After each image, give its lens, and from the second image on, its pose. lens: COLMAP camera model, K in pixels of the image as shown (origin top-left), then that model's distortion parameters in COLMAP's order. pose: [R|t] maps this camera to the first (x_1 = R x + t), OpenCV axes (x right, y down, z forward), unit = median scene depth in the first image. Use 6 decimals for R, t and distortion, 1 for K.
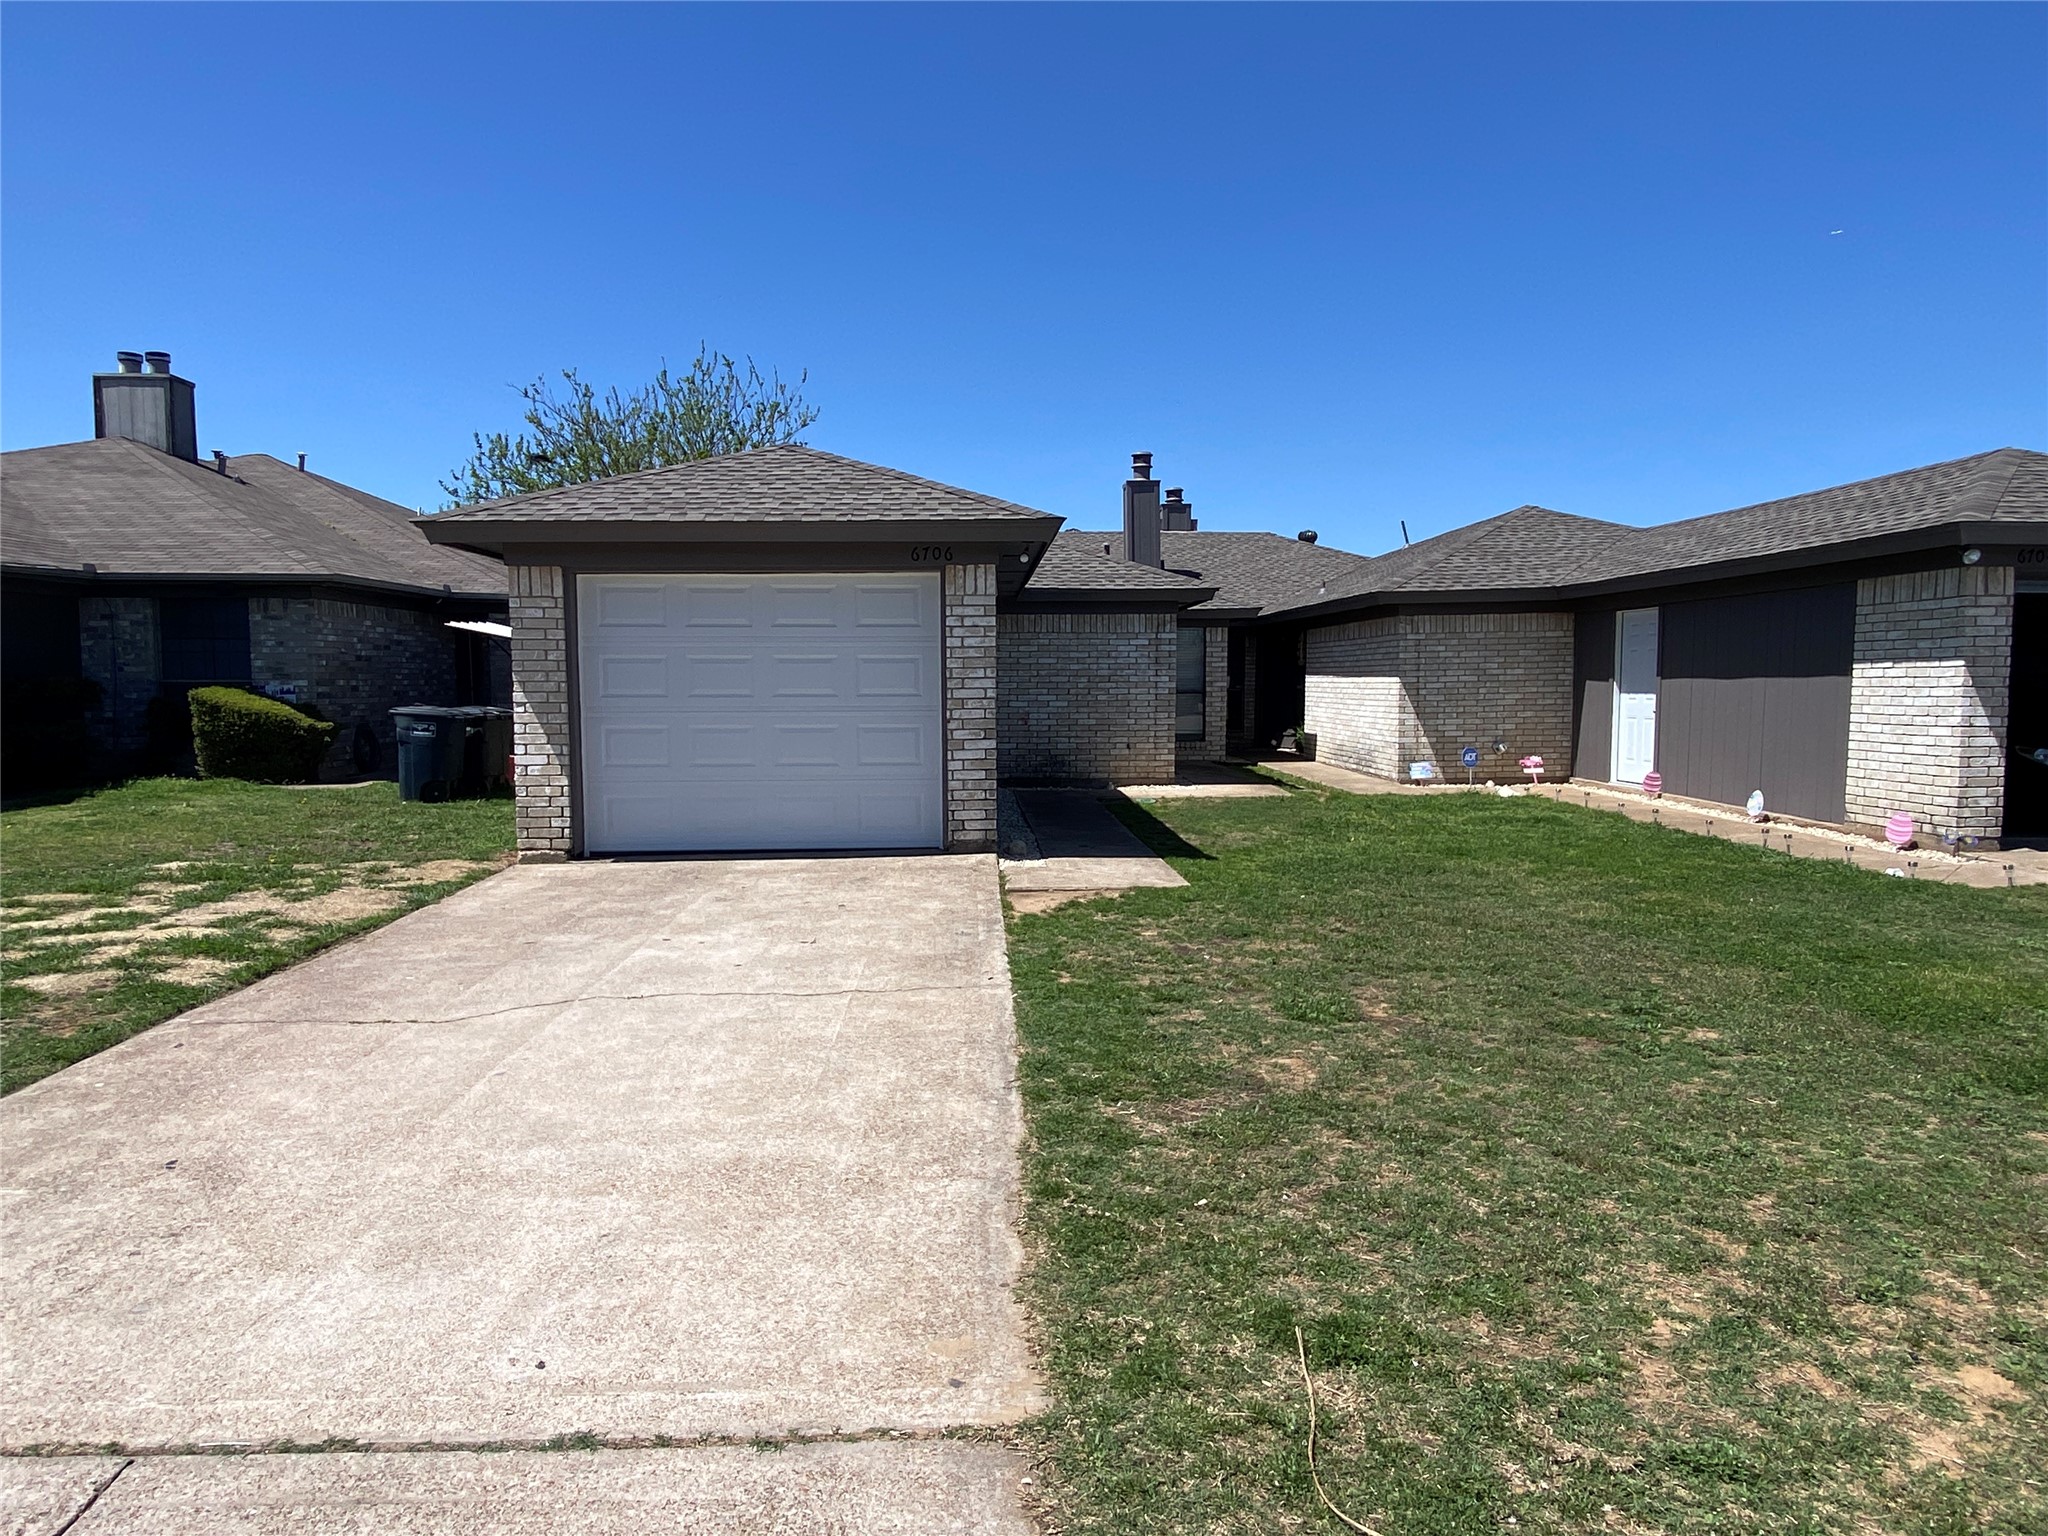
lens RADIAL K [[1201.0, 0, 1025.0], [0, 1201.0, 762.8], [0, 0, 1]] dist [-0.003187, -0.002698]
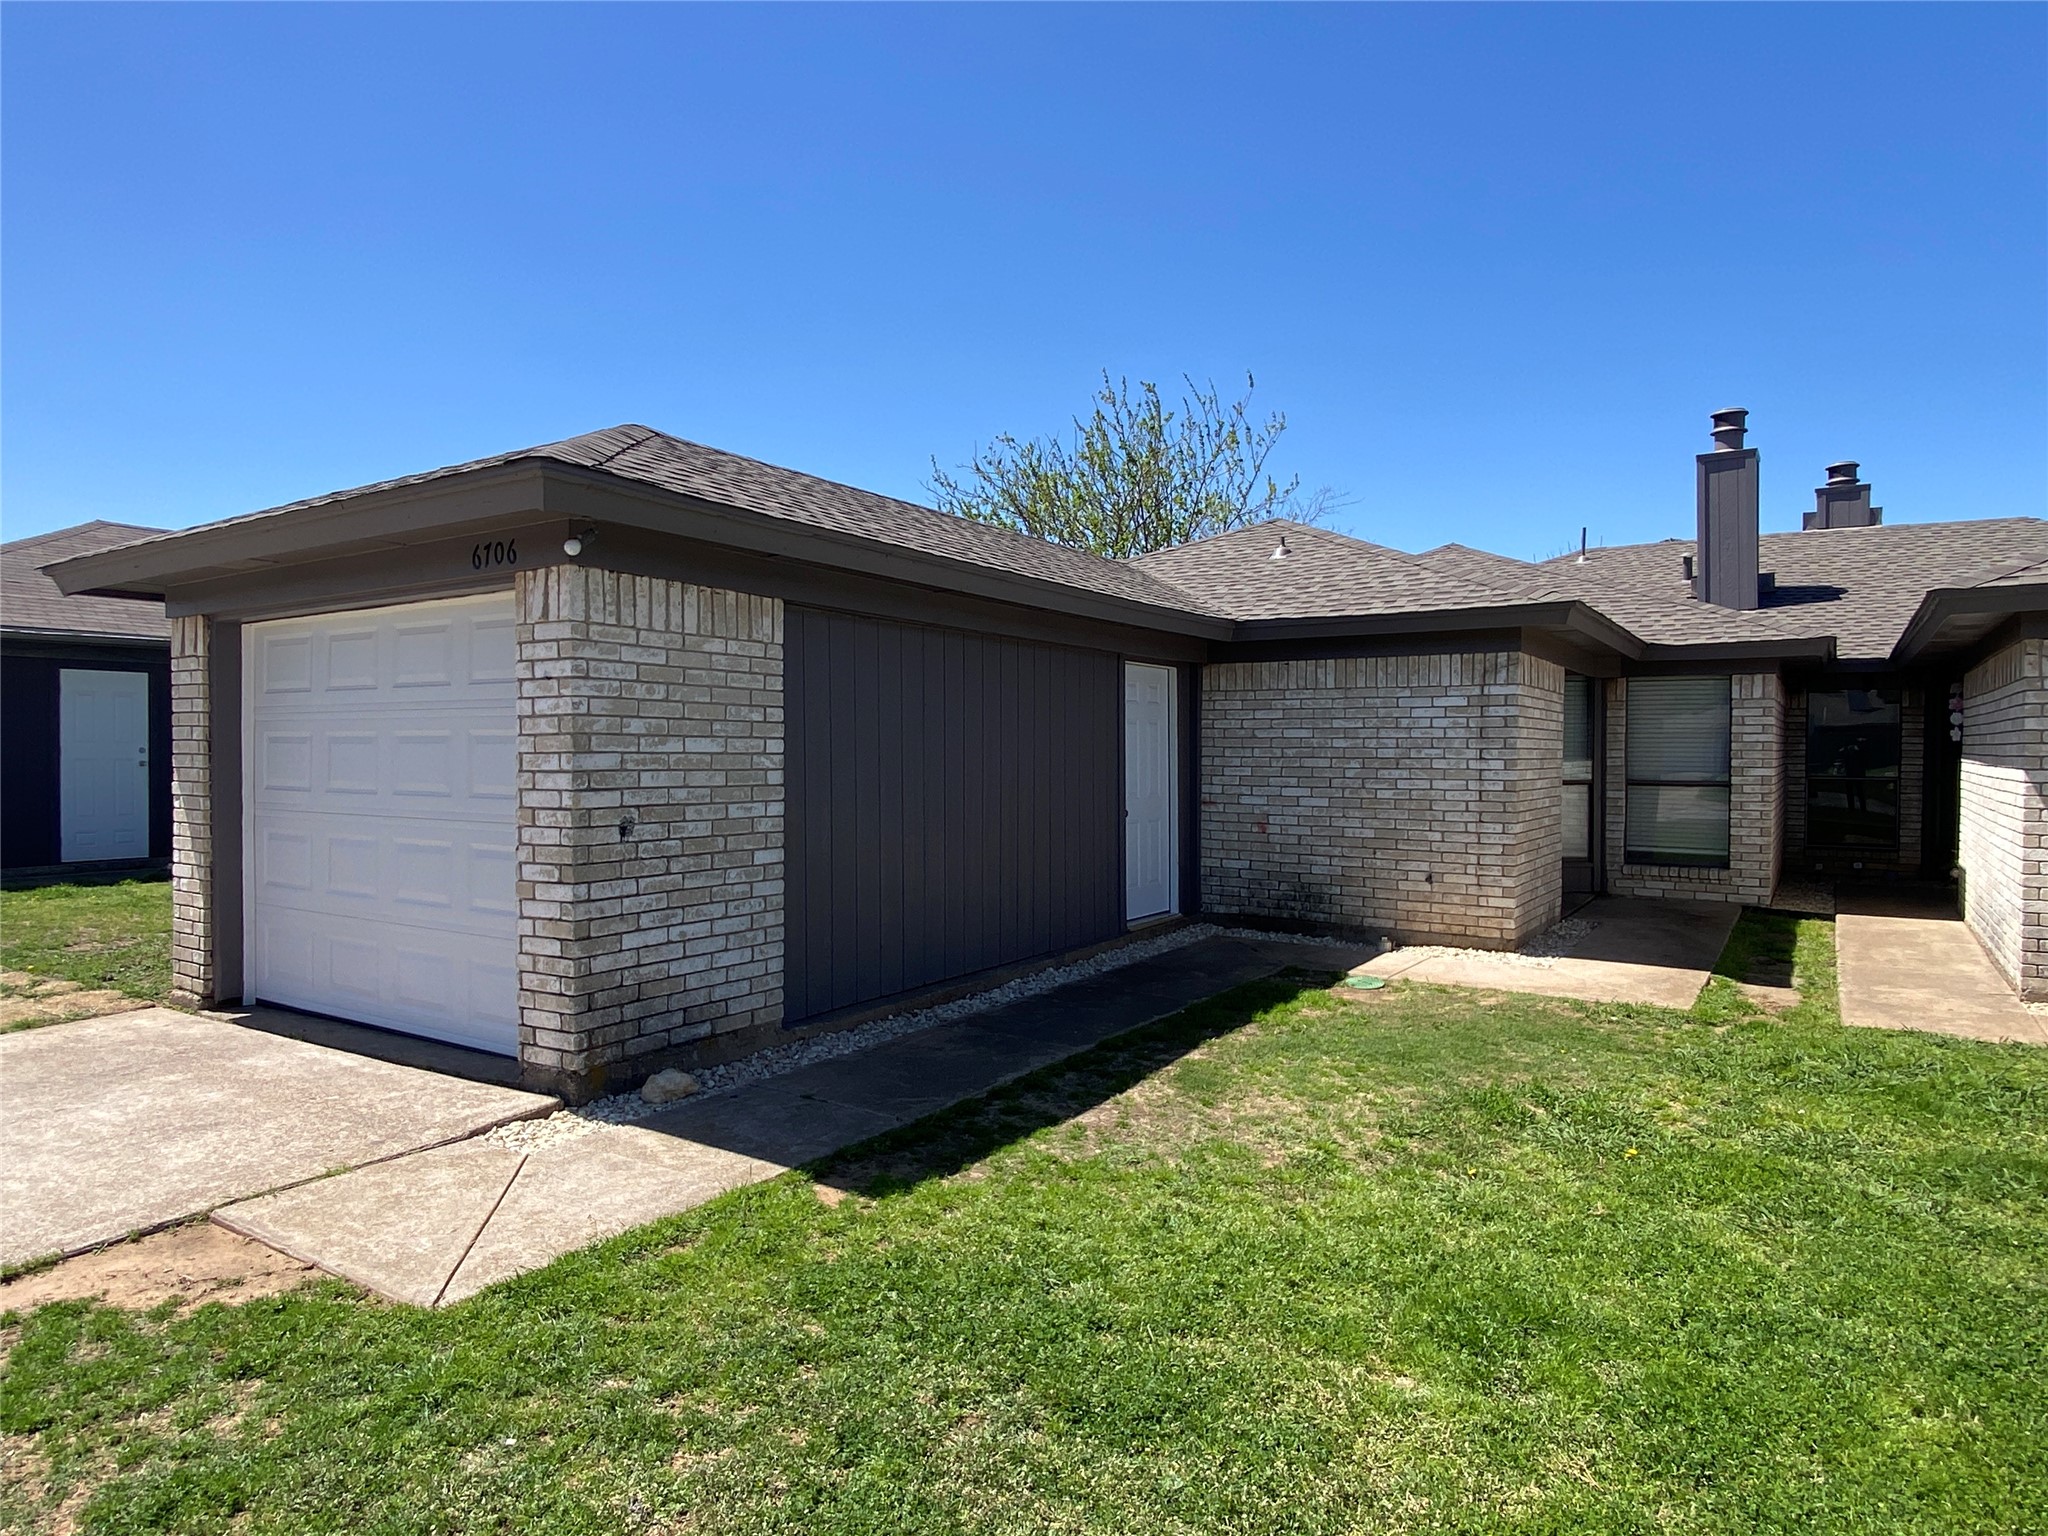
lens RADIAL K [[1201.0, 0, 1023.4], [0, 1201.0, 772.2], [0, 0, 1]] dist [-0.003187, -0.002698]
pose [[0.804641, 0.017201, -0.593513, 0.274892], [-0.046156, 0.998368, -0.033641, -0.036956], [0.591965, 0.054463, 0.804121, 0.409689]]
